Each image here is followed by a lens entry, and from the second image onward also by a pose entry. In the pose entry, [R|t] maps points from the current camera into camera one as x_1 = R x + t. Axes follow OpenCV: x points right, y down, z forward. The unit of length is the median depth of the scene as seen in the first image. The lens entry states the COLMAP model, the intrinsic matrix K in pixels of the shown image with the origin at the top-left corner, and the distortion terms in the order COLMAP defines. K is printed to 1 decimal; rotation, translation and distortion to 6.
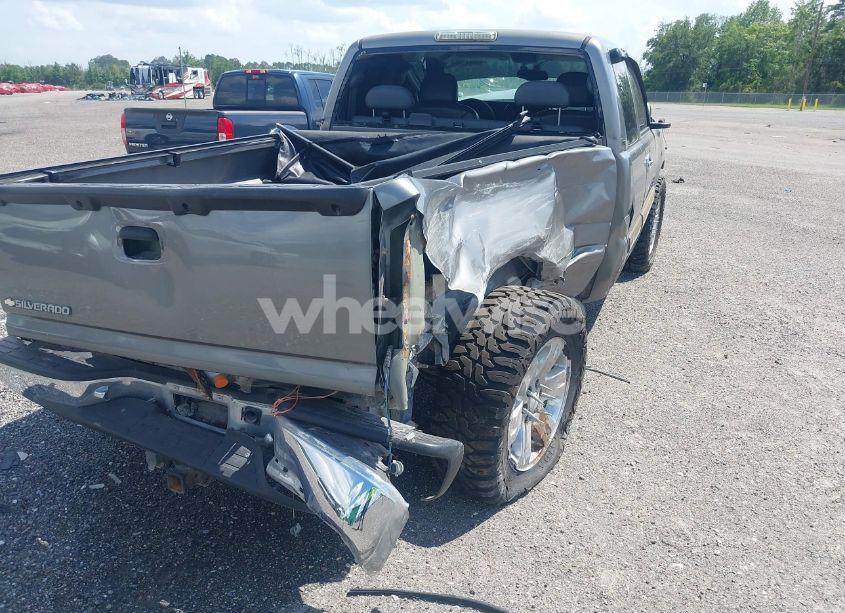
lens RADIAL K [[671.0, 0, 425.4], [0, 671.0, 313.7], [0, 0, 1]] dist [-0.001605, 0.003170]
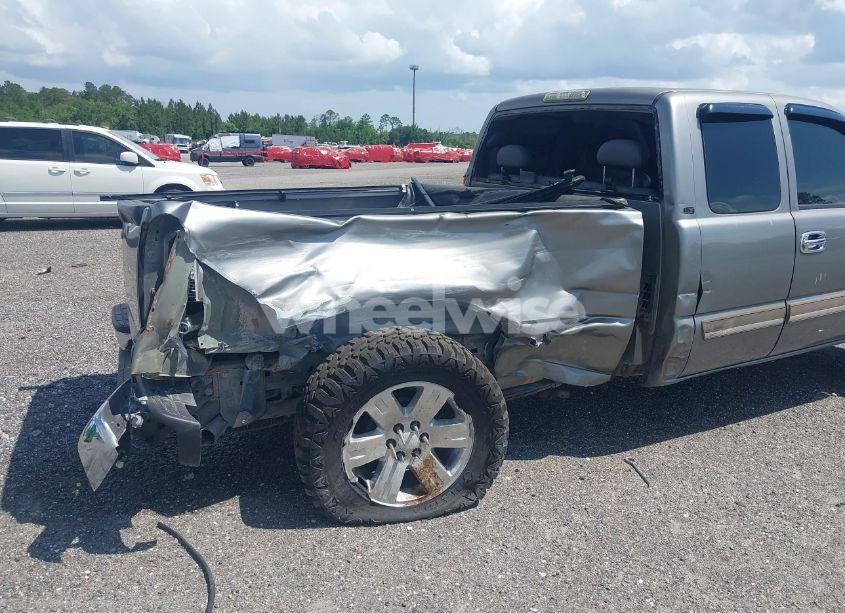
lens RADIAL K [[669.5, 0, 422.5], [0, 669.5, 306.5], [0, 0, 1]] dist [0.040166, -0.078681]
pose [[0.781405, 0.153209, -0.604924, 0.735351], [-0.215289, 0.976062, -0.030891, -0.040958], [0.585711, 0.154372, 0.795683, 0.162507]]
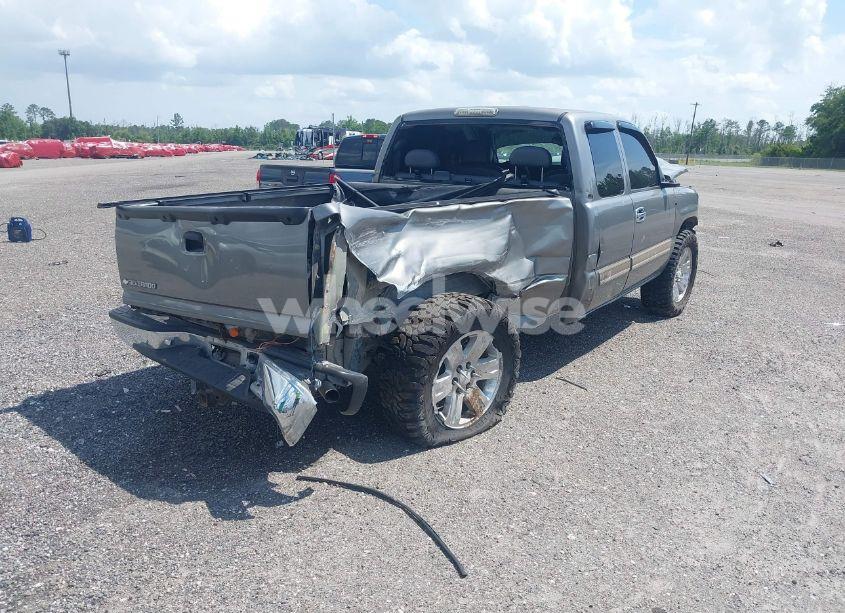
lens RADIAL K [[669.5, 0, 422.5], [0, 669.5, 306.5], [0, 0, 1]] dist [0.040166, -0.078681]
pose [[0.976832, 0.058173, -0.205951, 0.334886], [-0.077821, 0.993021, -0.088620, 0.109826], [0.199358, 0.102594, 0.974541, -0.334844]]
